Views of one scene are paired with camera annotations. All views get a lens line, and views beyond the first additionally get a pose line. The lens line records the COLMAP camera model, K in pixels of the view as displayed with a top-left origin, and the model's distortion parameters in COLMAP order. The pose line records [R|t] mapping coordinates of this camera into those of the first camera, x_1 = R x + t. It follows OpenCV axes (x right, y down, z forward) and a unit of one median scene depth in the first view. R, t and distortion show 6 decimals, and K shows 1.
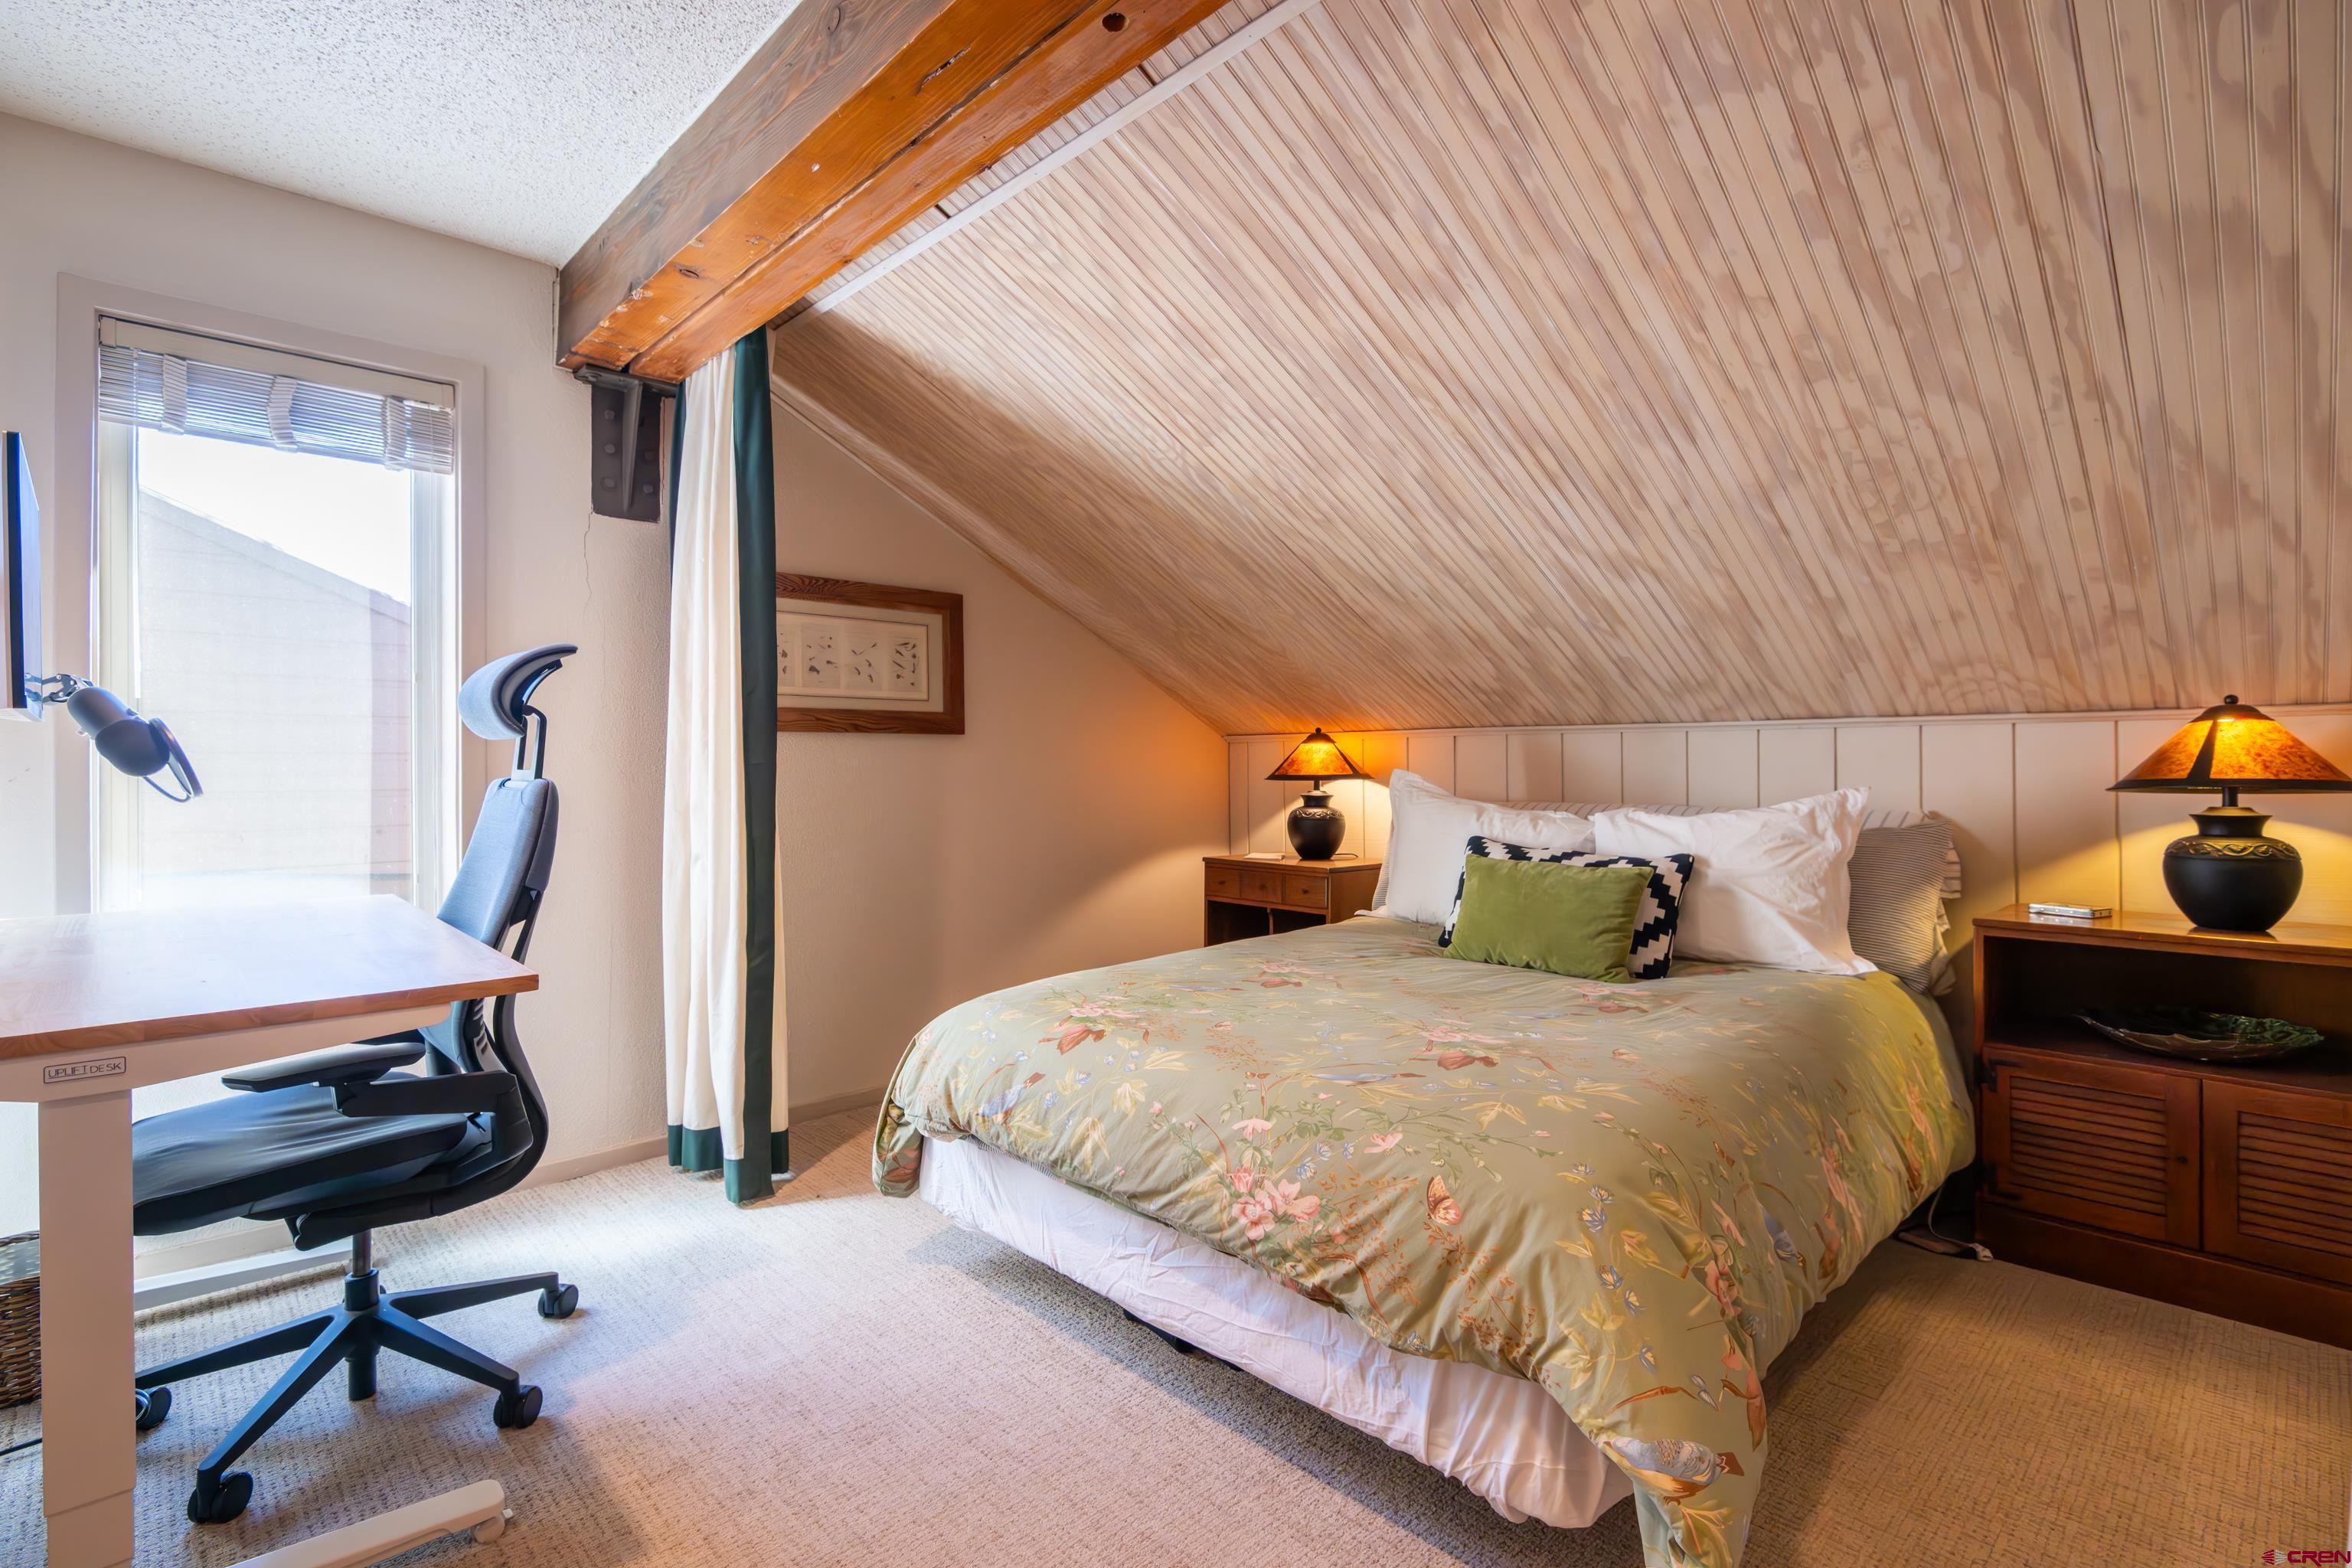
lens RADIAL K [[1061.8, 0, 1177.7], [0, 1061.8, 767.4], [0, 0, 1]] dist [0.017039, -0.013096]
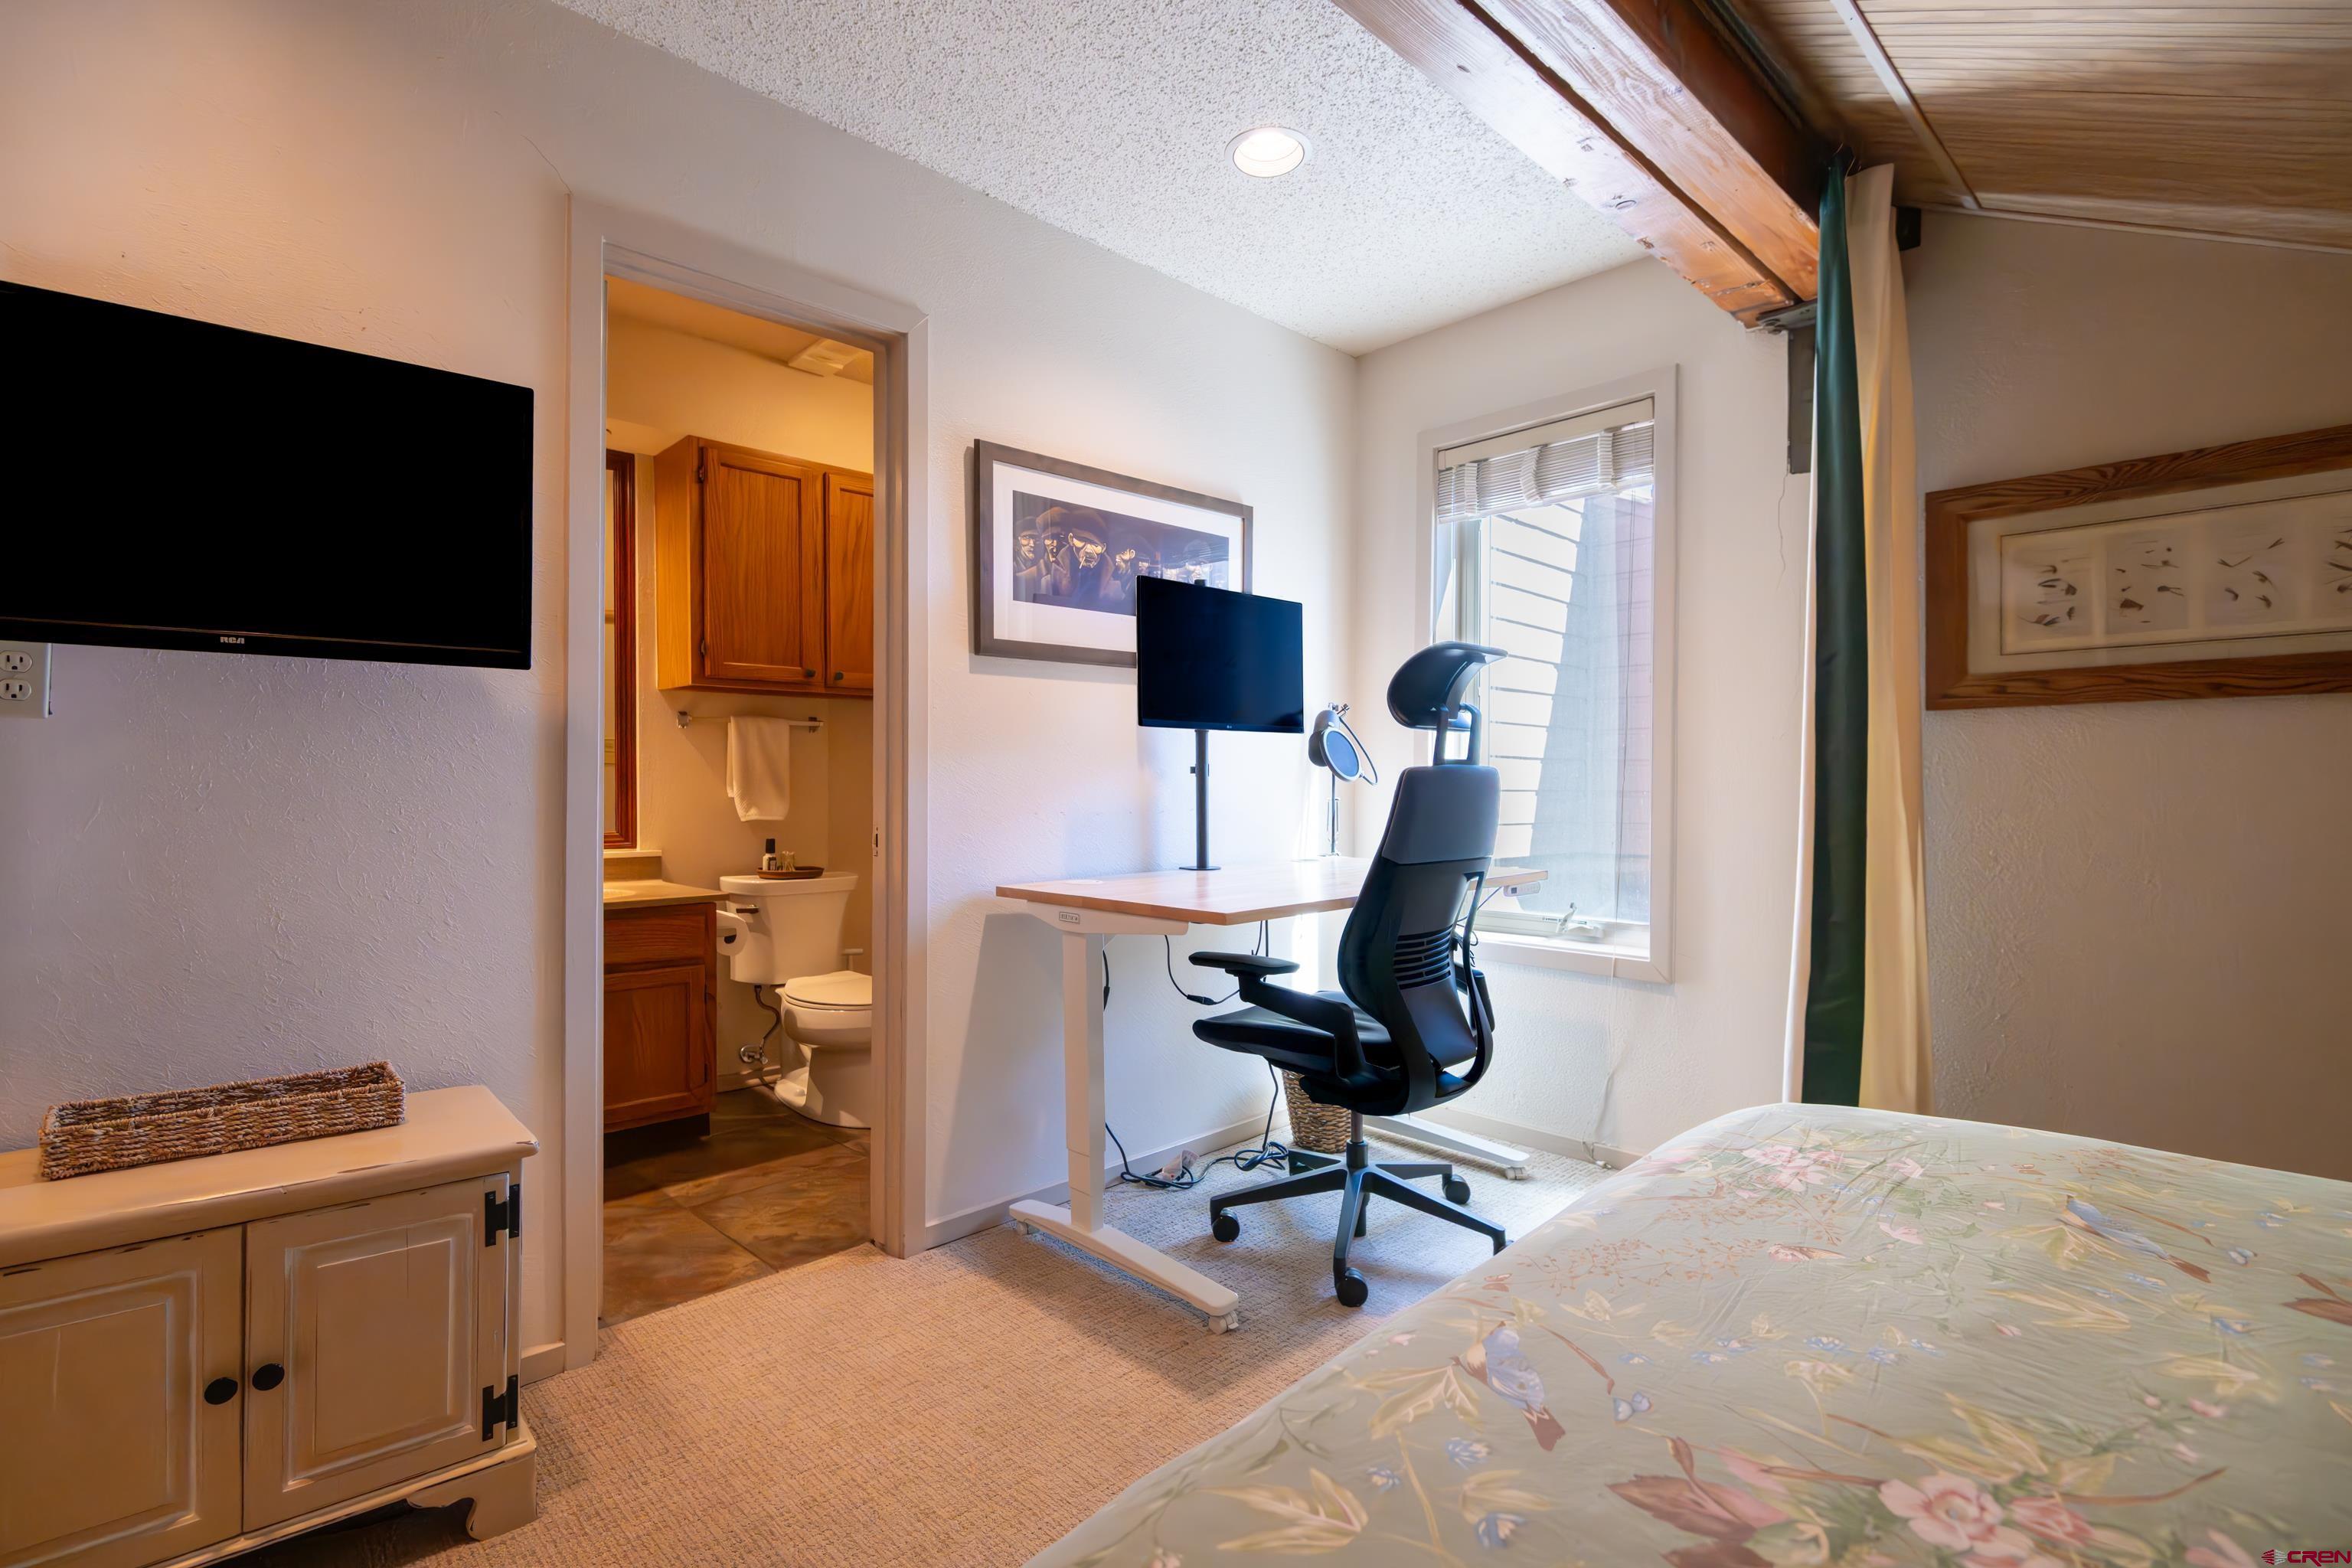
lens RADIAL K [[1120.6, 0, 1212.8], [0, 1120.6, 797.9], [0, 0, 1]] dist [0.013010, -0.014842]
pose [[0.013355, 0.014034, -0.999812, 0.464181], [-0.001736, 0.999900, 0.014012, 0.023139], [0.999909, 0.001548, 0.013378, 0.607234]]
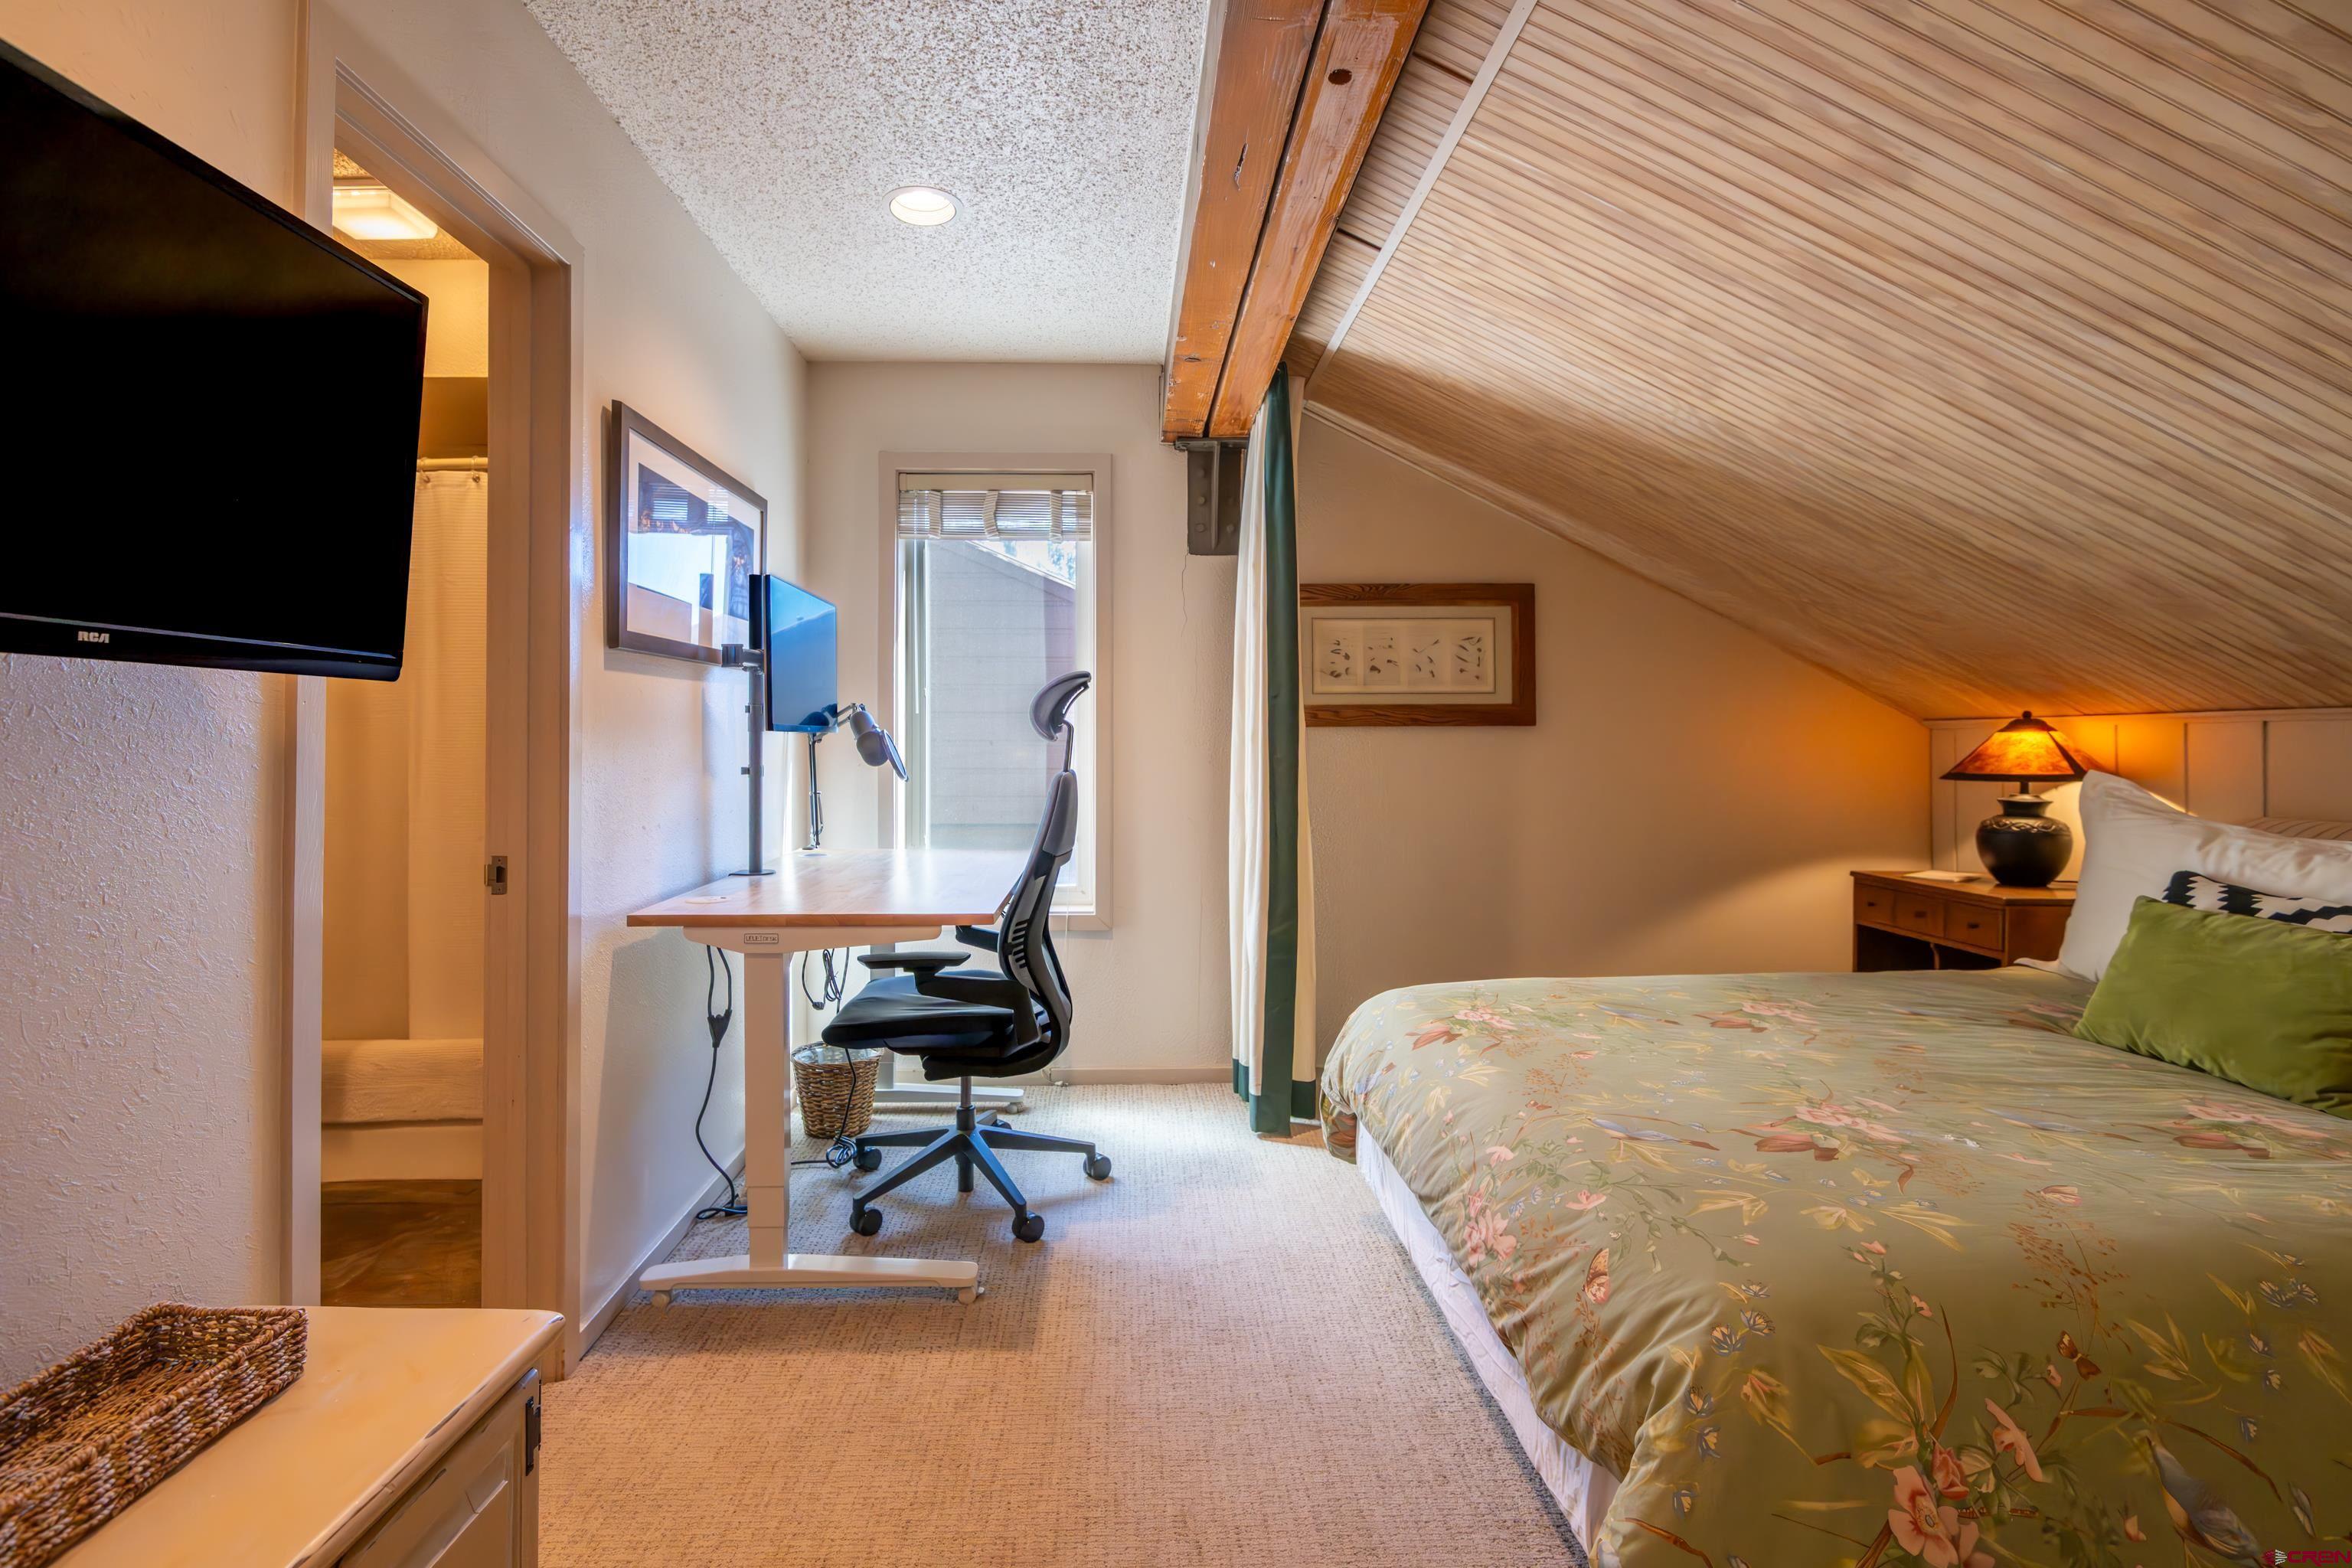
lens RADIAL K [[1085.1, 0, 1185.7], [0, 1085.1, 743.7], [0, 0, 1]] dist [0.012028, -0.006631]
pose [[0.754467, 0.003827, -0.656327, 0.336481], [-0.004825, 0.999988, 0.000285, -0.020912], [0.656321, 0.002952, 0.754476, 0.049582]]
